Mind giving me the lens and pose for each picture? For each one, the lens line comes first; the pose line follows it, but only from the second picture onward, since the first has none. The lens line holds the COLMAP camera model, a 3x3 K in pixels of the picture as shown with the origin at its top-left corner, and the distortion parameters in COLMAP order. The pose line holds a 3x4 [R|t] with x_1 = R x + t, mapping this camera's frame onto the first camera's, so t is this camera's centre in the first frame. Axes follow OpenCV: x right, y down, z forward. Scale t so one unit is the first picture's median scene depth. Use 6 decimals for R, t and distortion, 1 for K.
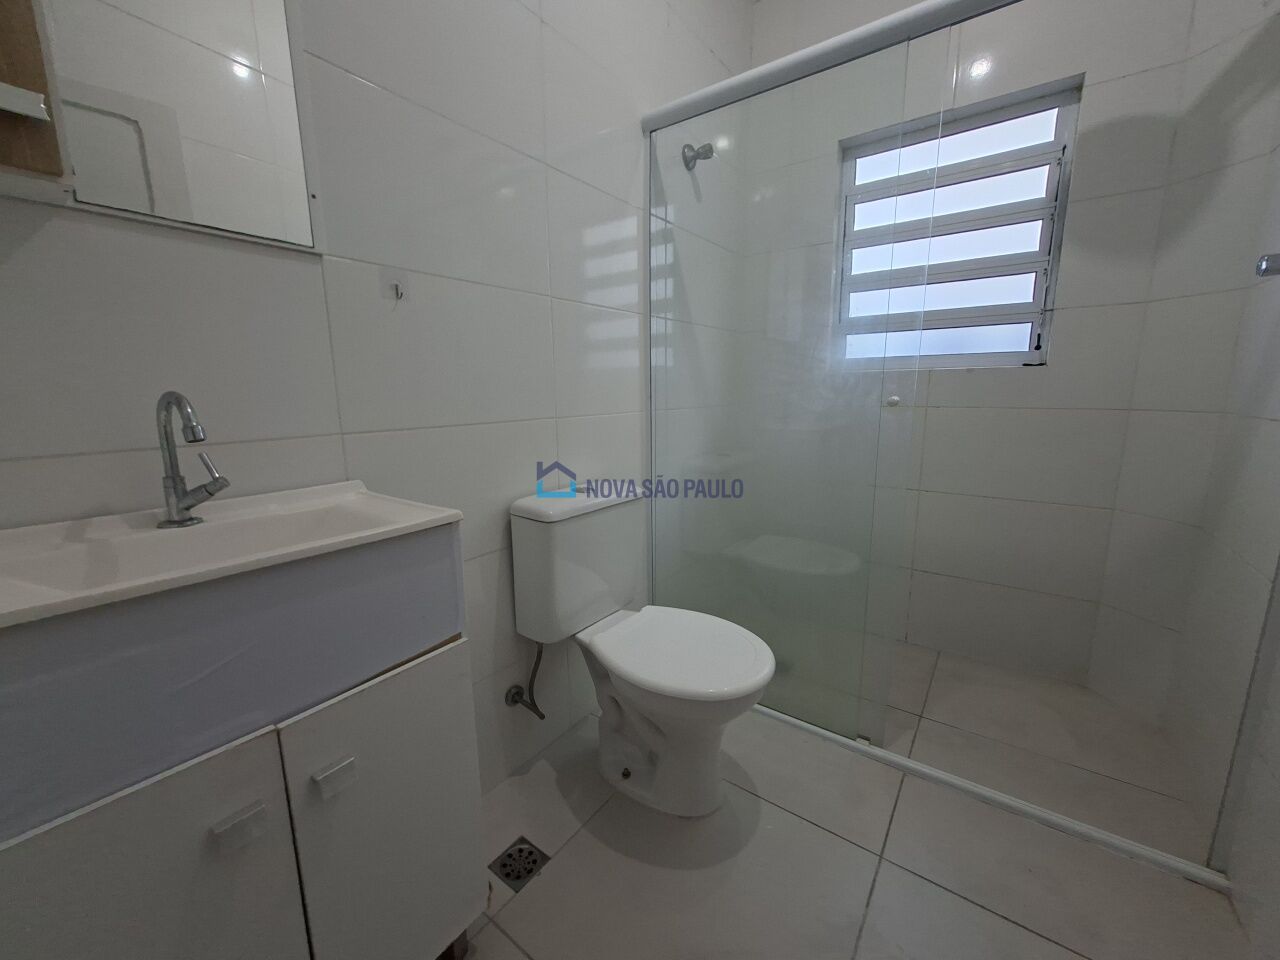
lens RADIAL K [[507.6, 0, 641.0], [0, 507.6, 479.4], [0, 0, 1]] dist [-0.005058, 0.001497]
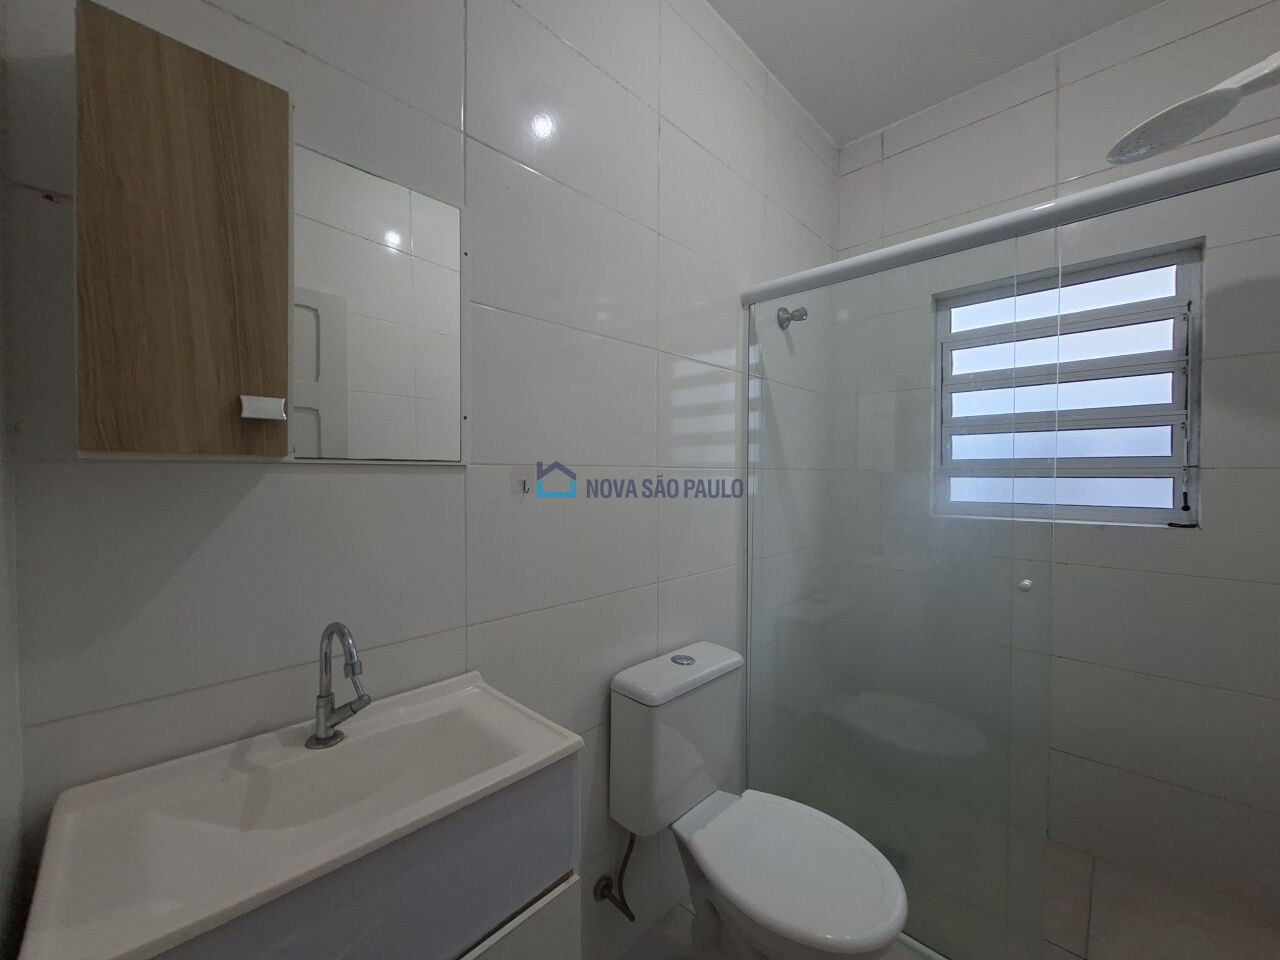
lens RADIAL K [[507.6, 0, 641.5], [0, 507.6, 479.8], [0, 0, 1]] dist [-0.005058, 0.001497]
pose [[0.990540, 0.013021, -0.136607, -0.056679], [-0.035625, 0.985758, -0.164356, -0.139902], [0.132522, 0.167668, 0.976896, -0.015471]]
